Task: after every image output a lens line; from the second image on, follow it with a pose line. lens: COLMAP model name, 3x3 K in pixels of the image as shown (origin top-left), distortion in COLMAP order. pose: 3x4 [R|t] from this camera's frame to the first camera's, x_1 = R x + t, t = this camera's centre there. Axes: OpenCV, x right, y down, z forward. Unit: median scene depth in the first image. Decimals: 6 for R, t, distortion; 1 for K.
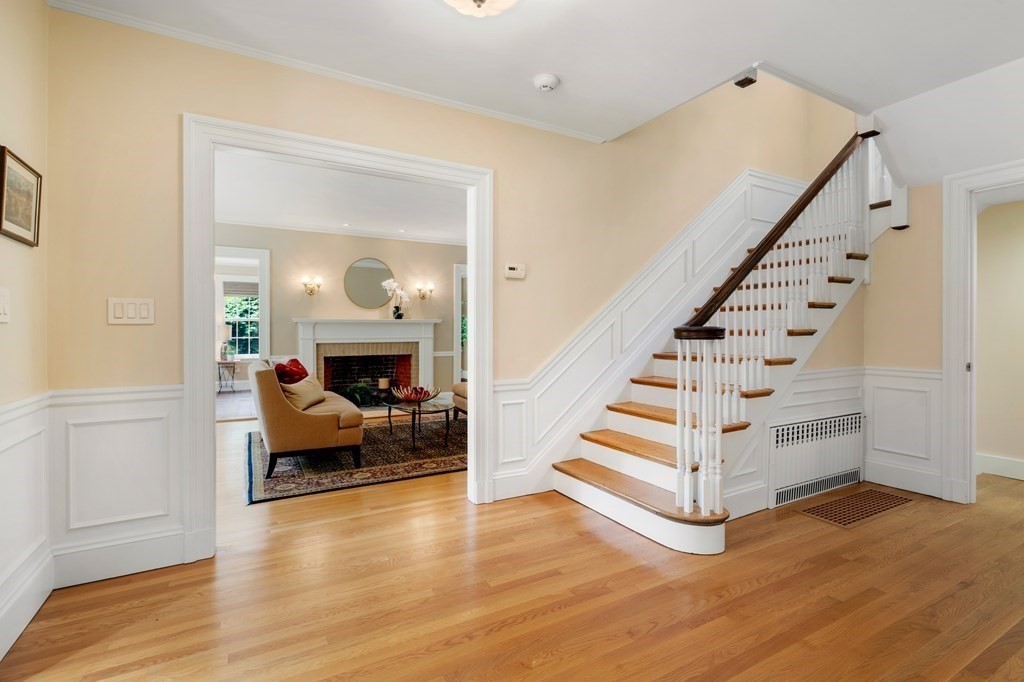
lens RADIAL K [[477.9, 0, 508.7], [0, 477.9, 335.8], [0, 0, 1]] dist [-0.009182, 0.002763]
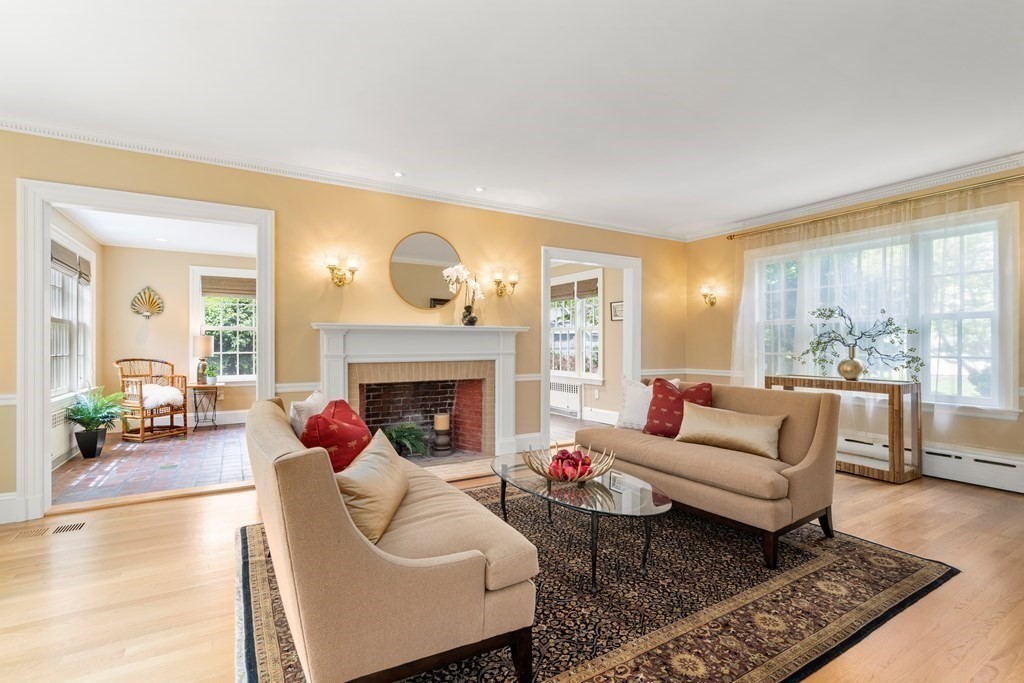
lens RADIAL K [[477.9, 0, 512.9], [0, 477.9, 348.7], [0, 0, 1]] dist [-0.009182, 0.002763]
pose [[0.999523, 0.002403, 0.030774, -0.182326], [-0.002297, 0.999991, -0.003480, -0.000969], [-0.030782, 0.003408, 0.999520, 0.322708]]
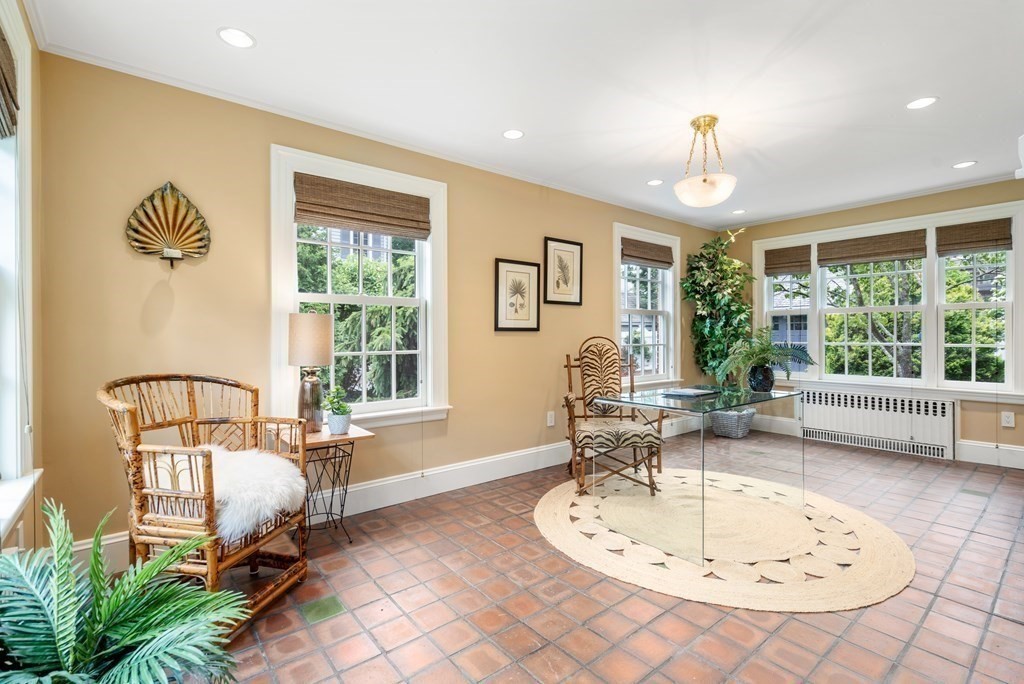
lens RADIAL K [[477.9, 0, 514.3], [0, 477.9, 335.7], [0, 0, 1]] dist [-0.009182, 0.002763]
pose [[0.980122, -0.000050, 0.198393, -0.645846], [0.002319, 0.999935, -0.011204, -0.005590], [-0.198380, 0.011441, 0.980058, 0.832005]]
